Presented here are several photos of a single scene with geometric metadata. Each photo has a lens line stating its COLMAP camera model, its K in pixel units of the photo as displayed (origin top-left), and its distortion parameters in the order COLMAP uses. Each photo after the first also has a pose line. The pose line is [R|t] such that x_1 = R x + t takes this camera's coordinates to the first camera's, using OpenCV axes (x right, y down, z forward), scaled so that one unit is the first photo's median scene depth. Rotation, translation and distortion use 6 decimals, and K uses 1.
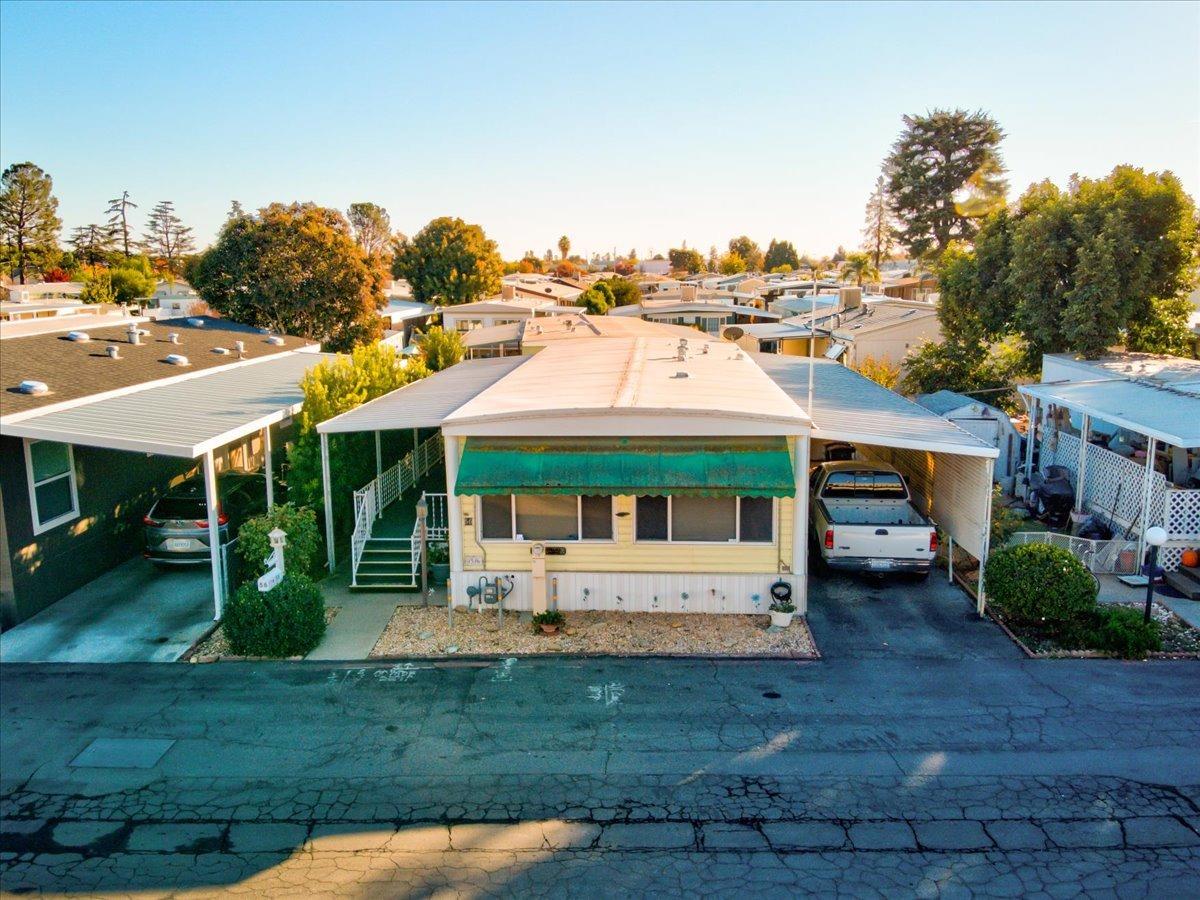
lens RADIAL K [[992.5, 0, 599.6], [0, 992.5, 434.0], [0, 0, 1]] dist [0.168929, -0.352538]
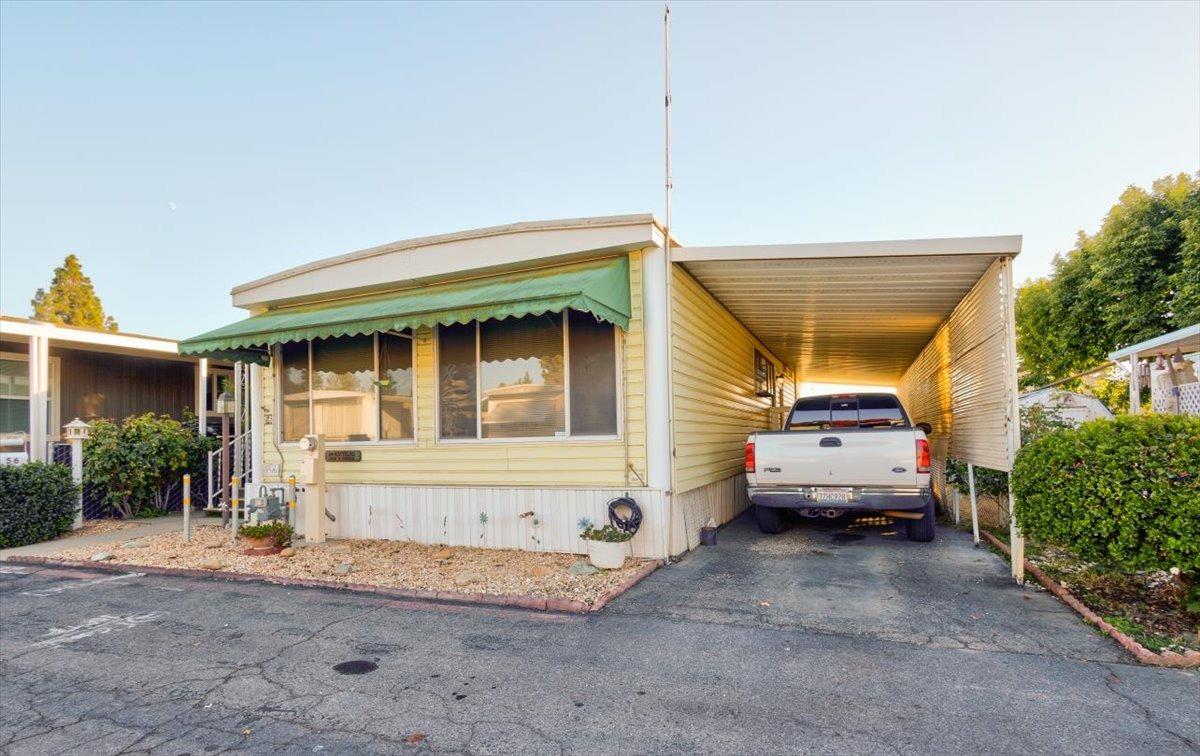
lens RADIAL K [[591.8, 0, 605.8], [0, 591.8, 421.5], [0, 0, 1]] dist [0.011693, -0.000068]
pose [[0.943677, -0.017174, -0.330423, 0.285646], [-0.045350, 0.982514, -0.180584, 0.165390], [0.327746, 0.185397, 0.926396, 0.651905]]
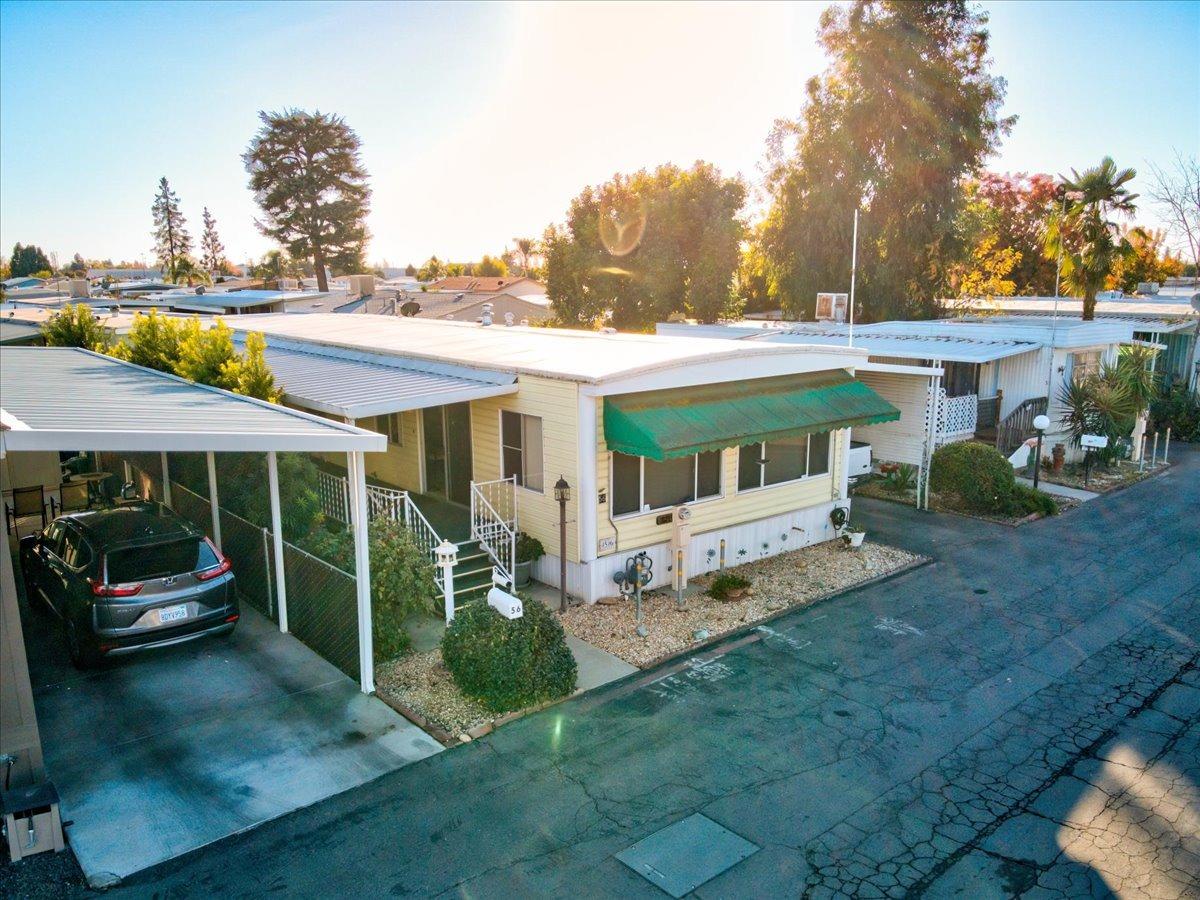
lens RADIAL K [[942.3, 0, 596.0], [0, 942.3, 478.4], [0, 0, 1]] dist [0.154811, -0.311679]
pose [[0.741067, -0.137675, 0.657165, -0.665828], [0.110613, 0.990412, 0.082755, 0.003849], [-0.662257, 0.011364, 0.749190, 0.406708]]
